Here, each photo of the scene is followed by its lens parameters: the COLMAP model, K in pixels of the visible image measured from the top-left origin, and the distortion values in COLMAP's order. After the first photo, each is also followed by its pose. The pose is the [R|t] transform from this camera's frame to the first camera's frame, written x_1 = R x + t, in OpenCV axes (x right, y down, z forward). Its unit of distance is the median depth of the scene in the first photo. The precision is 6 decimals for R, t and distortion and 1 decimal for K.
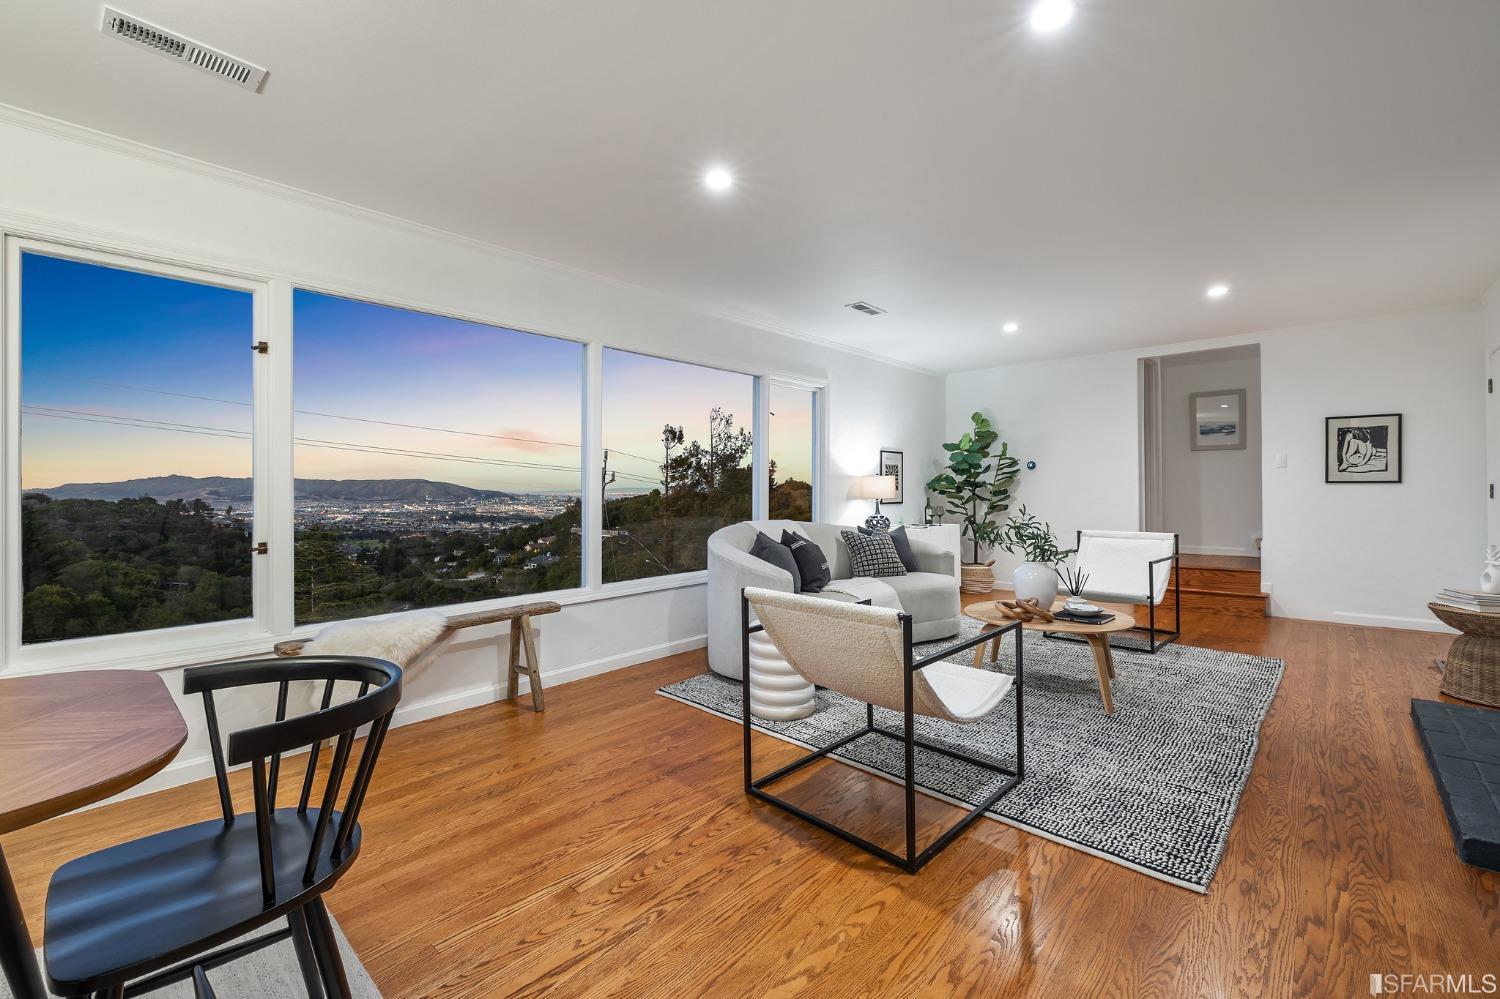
lens RADIAL K [[636.5, 0, 750.5], [0, 636.5, 489.3], [0, 0, 1]] dist [-0.000221, -0.000158]
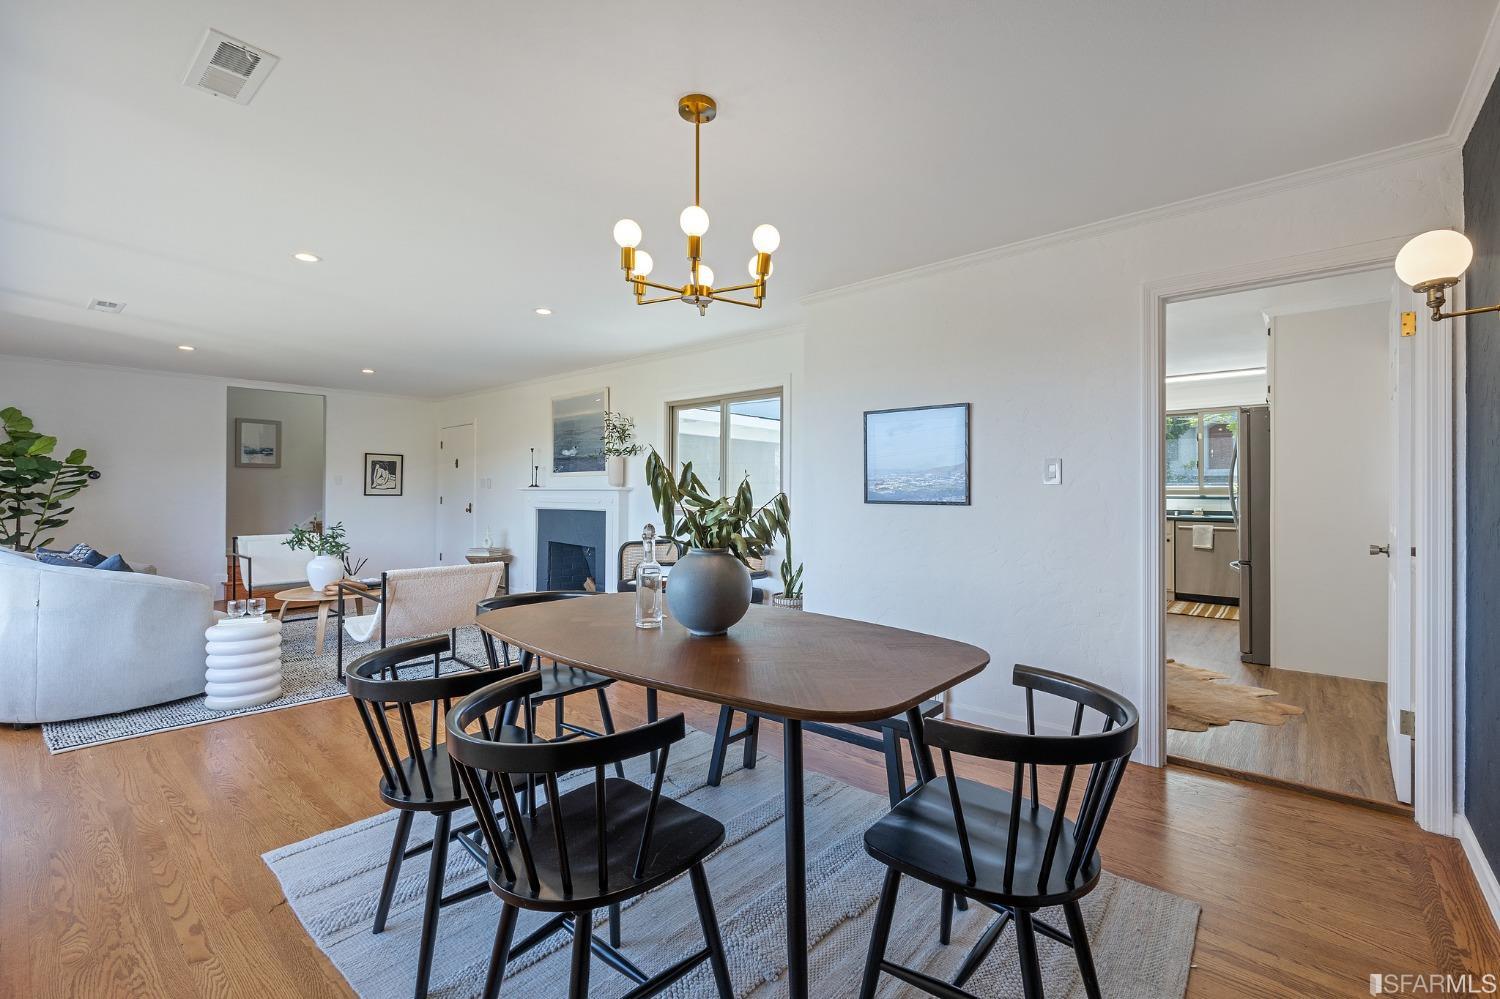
lens RADIAL K [[636.5, 0, 778.3], [0, 636.5, 487.0], [0, 0, 1]] dist [-0.000221, -0.000158]
pose [[-0.043181, 0.011196, 0.999005, -0.701386], [-0.000526, 0.999937, -0.011230, -0.013791], [-0.999067, -0.001011, -0.043173, 0.062389]]
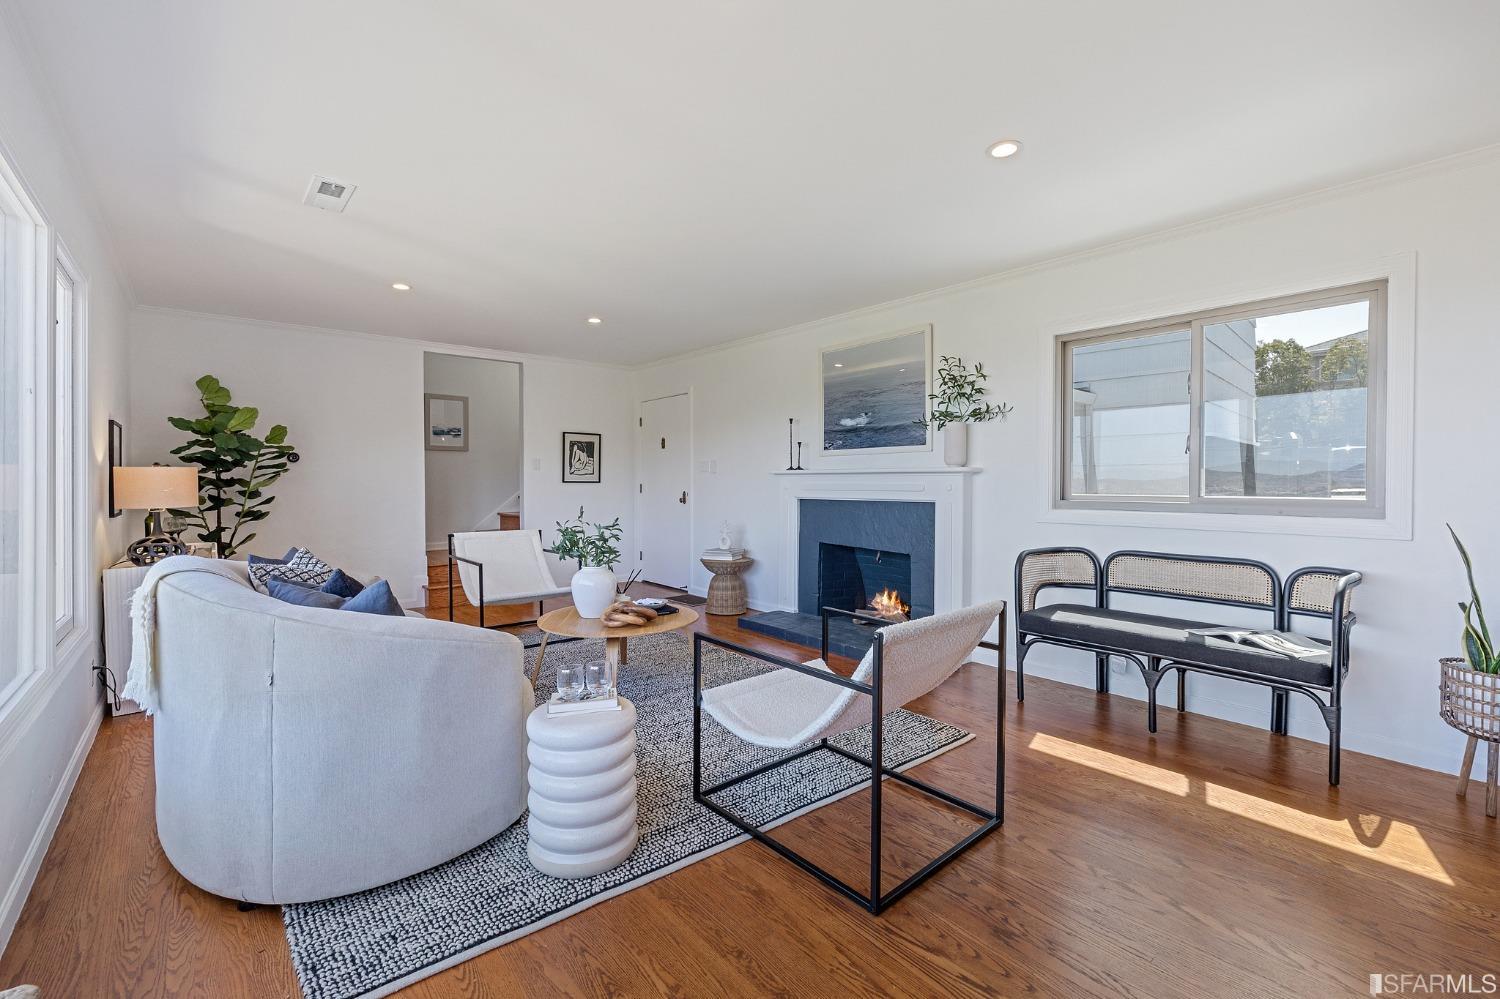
lens RADIAL K [[636.5, 0, 745.3], [0, 636.5, 490.6], [0, 0, 1]] dist [-0.000221, -0.000158]
pose [[0.129467, -0.011077, 0.991522, -0.340507], [0.001359, 0.999939, 0.010994, -0.007165], [-0.991583, -0.000076, 0.129474, 0.473501]]
